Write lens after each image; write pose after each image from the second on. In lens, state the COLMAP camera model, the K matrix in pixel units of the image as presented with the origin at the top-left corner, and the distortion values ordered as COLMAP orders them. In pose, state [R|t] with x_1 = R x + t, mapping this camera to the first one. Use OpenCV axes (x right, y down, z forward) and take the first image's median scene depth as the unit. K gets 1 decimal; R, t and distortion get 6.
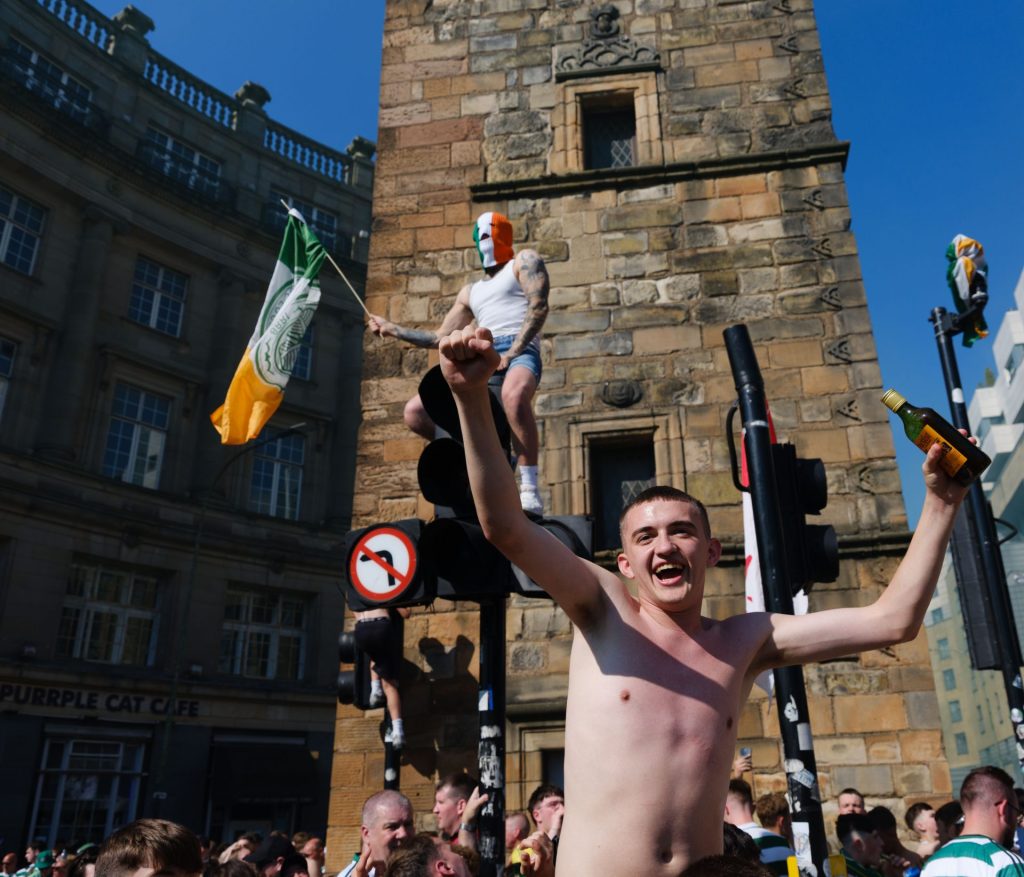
lens RADIAL K [[950.5, 0, 584.0], [0, 950.5, 439.2], [0, 0, 1]] dist [0.000650, 0.005707]
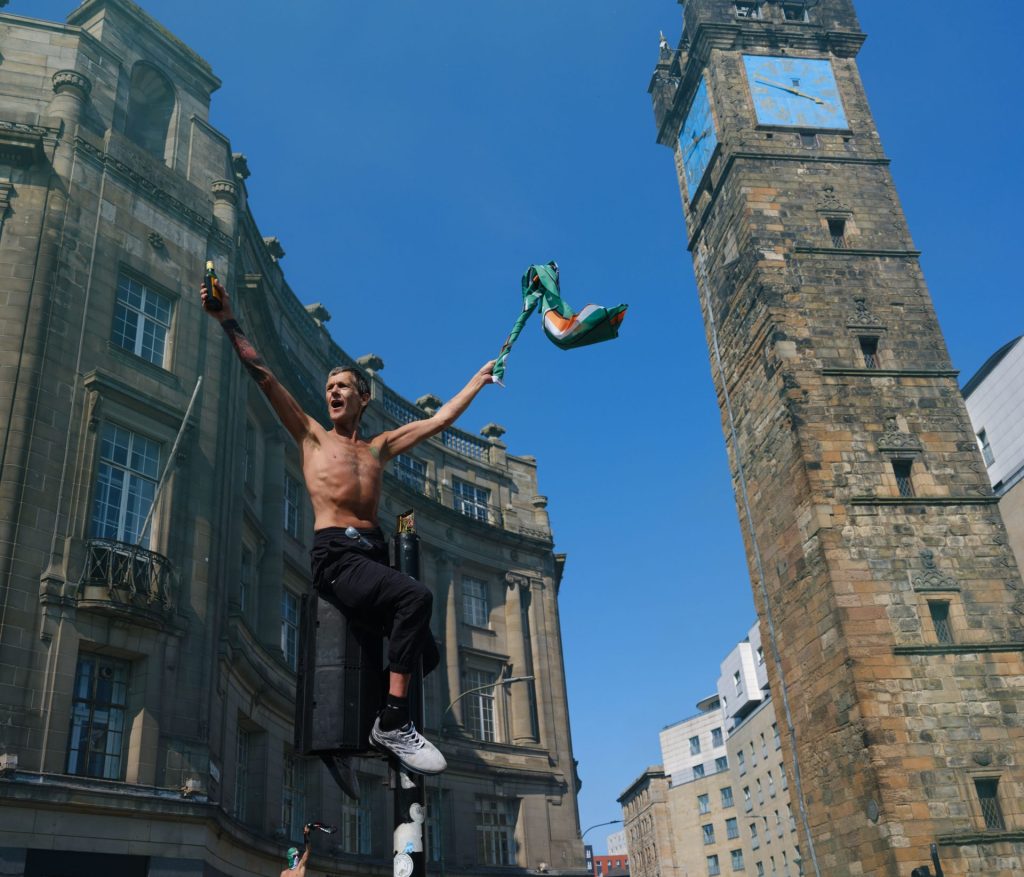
lens RADIAL K [[1053.9, 0, 529.3], [0, 1053.9, 438.6], [0, 0, 1]] dist [0.015212, 0.016373]
pose [[0.957410, 0.093146, 0.273293, -1.668633], [-0.068622, 0.992819, -0.097982, -0.458195], [-0.280457, 0.075055, 0.956928, -1.147564]]
